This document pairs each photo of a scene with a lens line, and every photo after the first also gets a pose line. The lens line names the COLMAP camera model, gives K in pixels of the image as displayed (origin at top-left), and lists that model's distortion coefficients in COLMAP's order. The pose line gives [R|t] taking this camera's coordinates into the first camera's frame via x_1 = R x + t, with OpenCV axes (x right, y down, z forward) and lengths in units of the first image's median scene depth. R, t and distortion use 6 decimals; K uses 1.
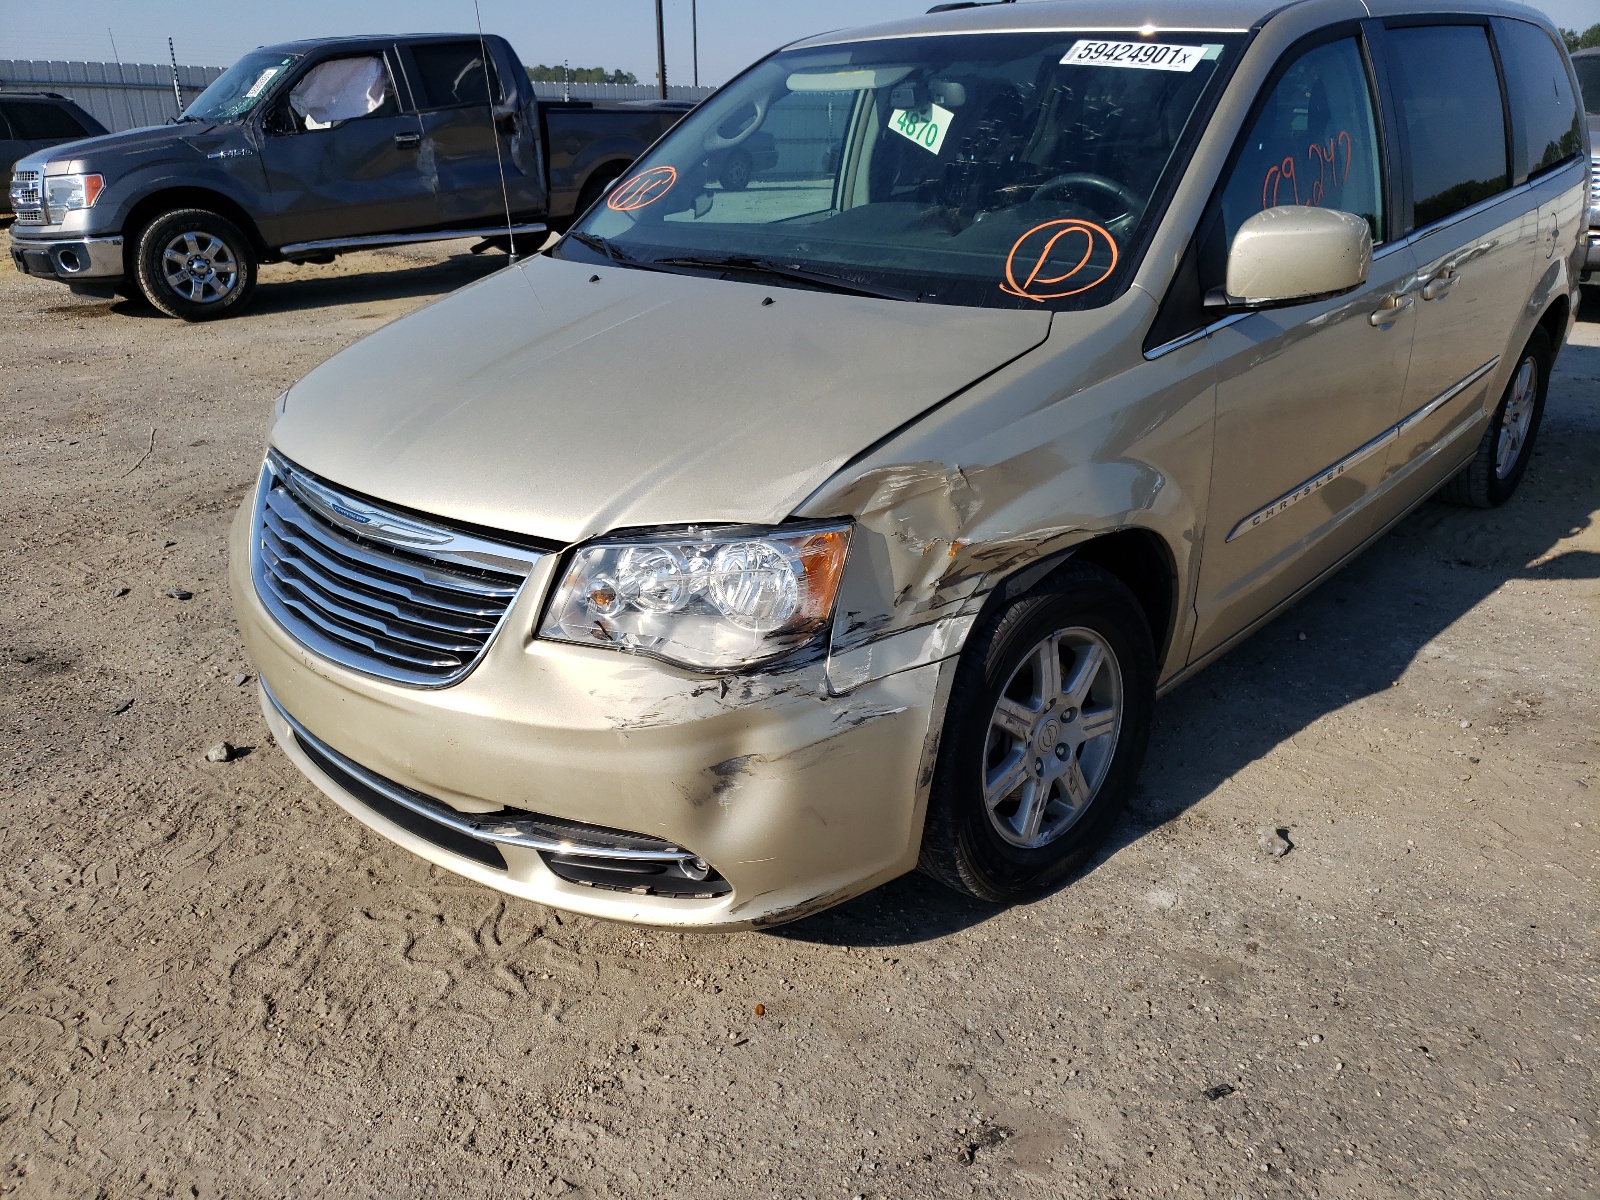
lens RADIAL K [[1211.4, 0, 800.4], [0, 1211.4, 607.1], [0, 0, 1]] dist [0.007907, -0.008305]
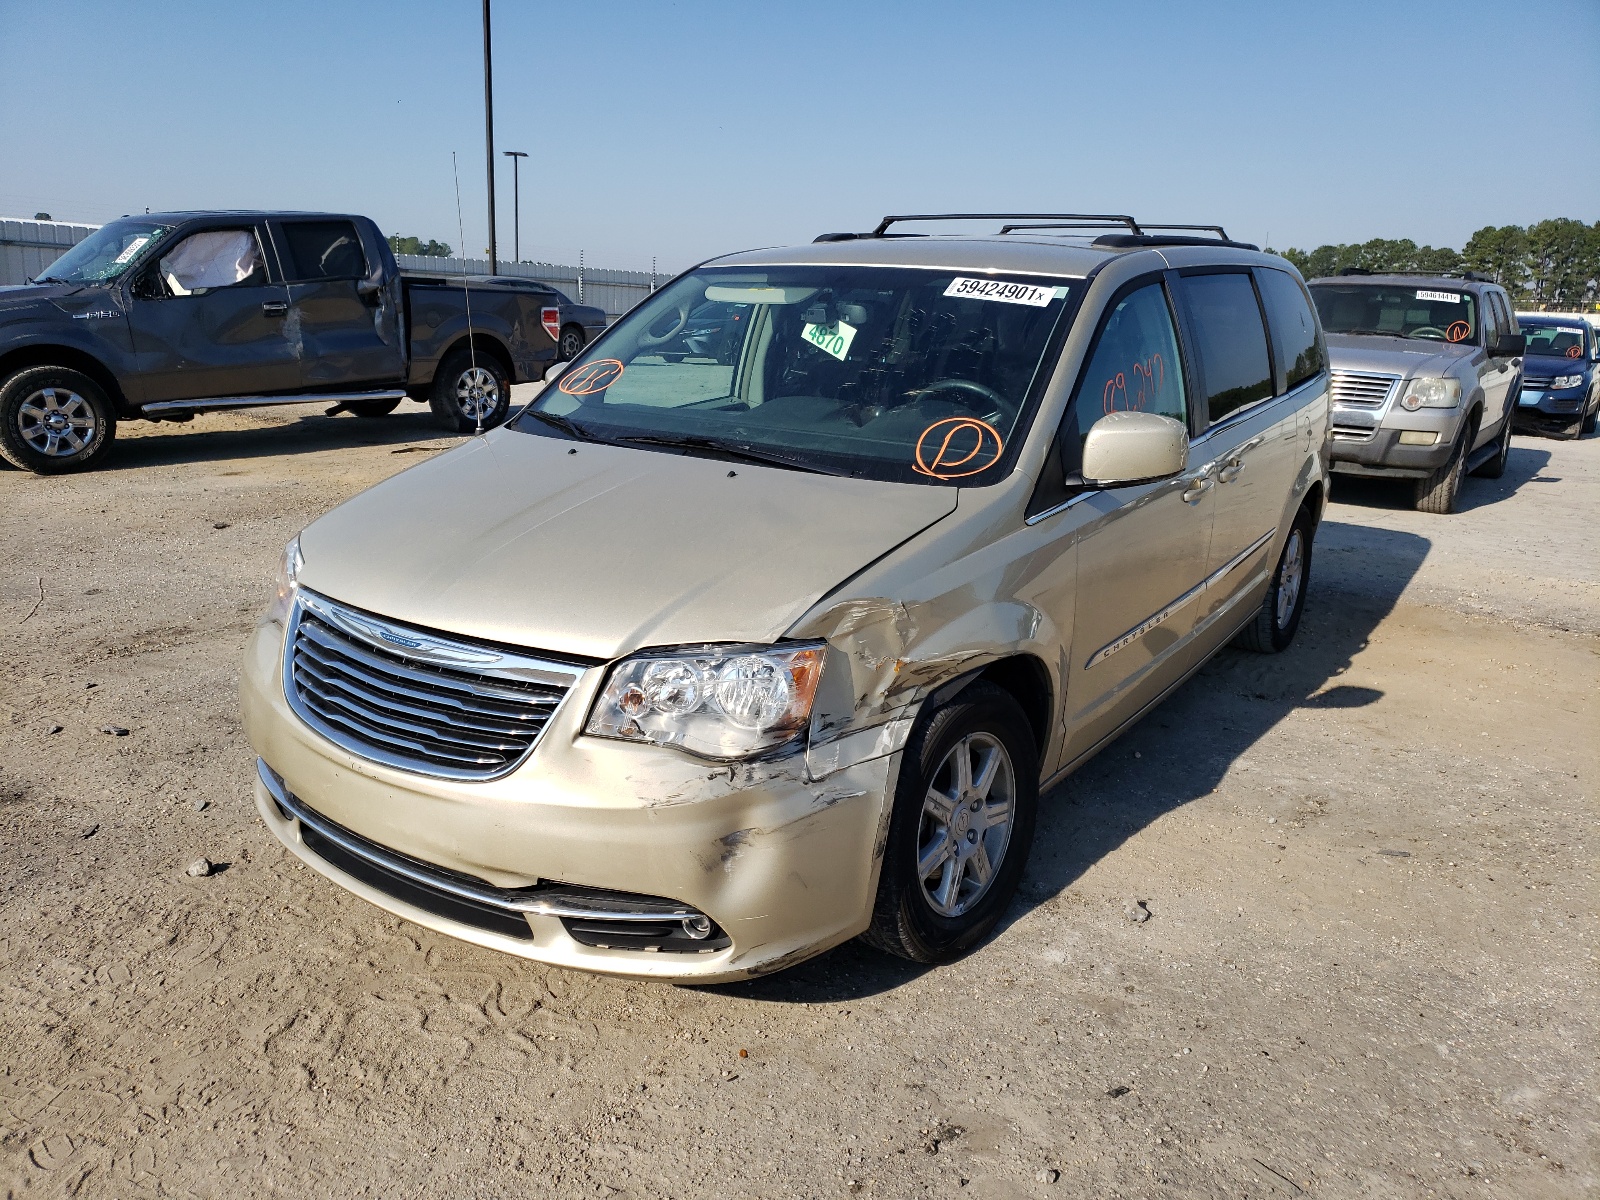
lens RADIAL K [[1211.4, 0, 795.6], [0, 1211.4, 599.3], [0, 0, 1]] dist [0.007907, -0.008305]
pose [[0.989191, 0.007736, 0.146426, -0.143012], [0.012767, 0.990271, -0.138567, 0.049129], [-0.146073, 0.138939, 0.979468, -0.212350]]
